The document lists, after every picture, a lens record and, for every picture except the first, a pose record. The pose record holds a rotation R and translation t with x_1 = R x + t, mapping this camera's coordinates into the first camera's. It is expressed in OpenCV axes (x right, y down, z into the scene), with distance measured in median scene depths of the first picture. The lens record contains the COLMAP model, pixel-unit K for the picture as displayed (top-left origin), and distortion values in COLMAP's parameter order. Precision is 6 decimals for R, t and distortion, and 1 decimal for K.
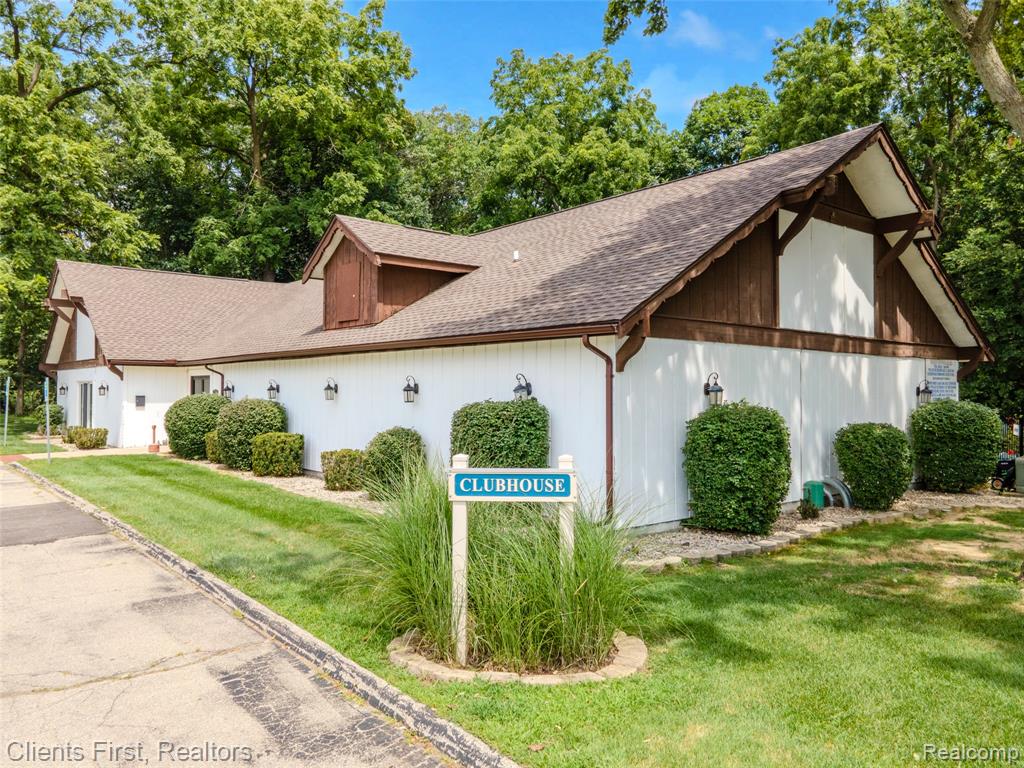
lens RADIAL K [[740.7, 0, 507.8], [0, 740.7, 385.7], [0, 0, 1]] dist [0.050537, 0.002315]
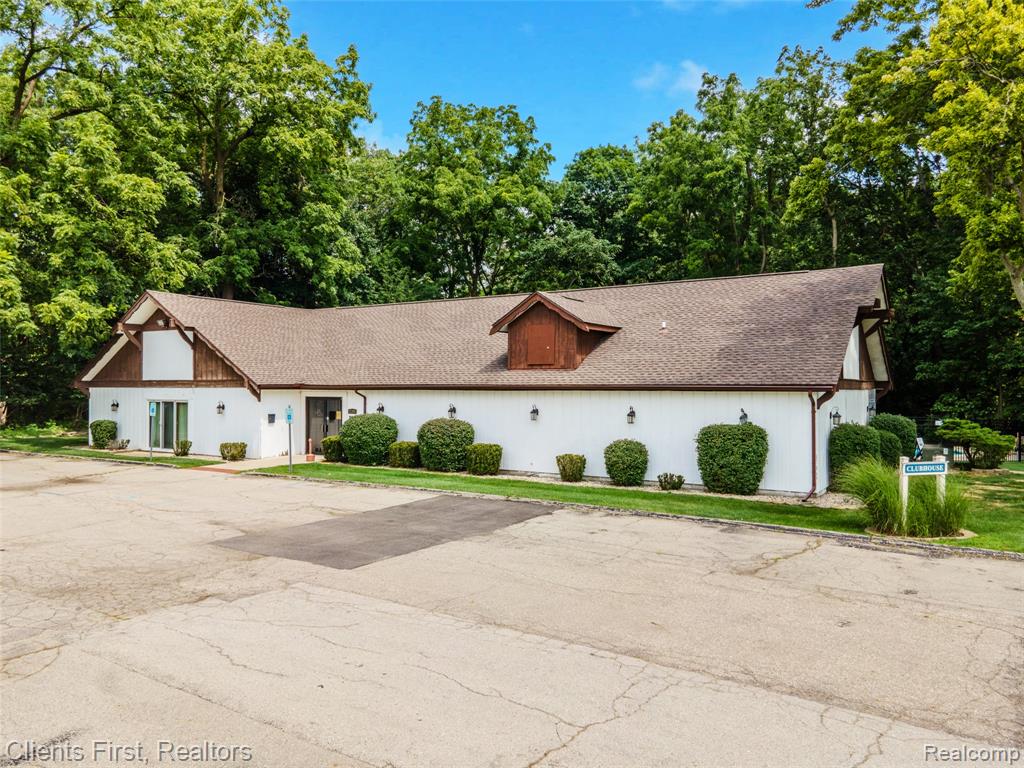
lens RADIAL K [[740.7, 0, 507.8], [0, 740.7, 385.7], [0, 0, 1]] dist [0.050537, 0.002315]
pose [[0.948861, -0.005325, 0.315649, -0.512527], [0.002280, 0.999947, 0.010016, -0.042507], [-0.315686, -0.008784, 0.948823, -0.237741]]
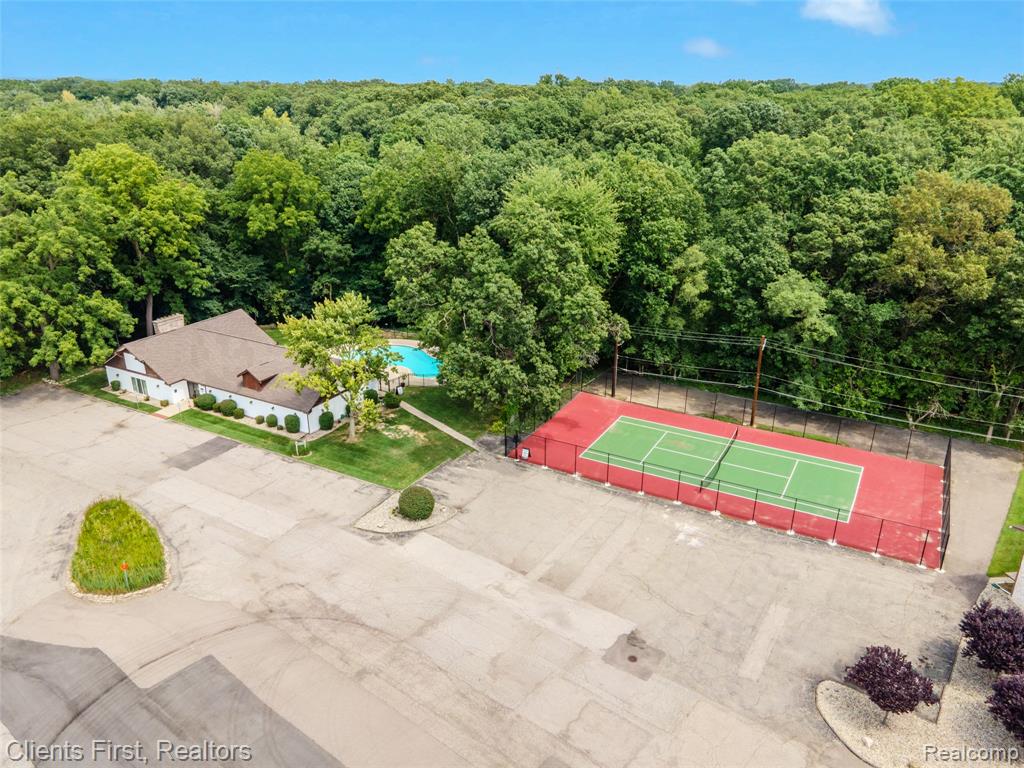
lens RADIAL K [[740.7, 0, 507.8], [0, 740.7, 385.7], [0, 0, 1]] dist [0.050537, 0.002315]
pose [[0.932247, -0.150114, 0.329213, -0.180452], [0.013193, 0.923373, 0.383678, -1.388554], [-0.361582, -0.353339, 0.862792, -2.711268]]
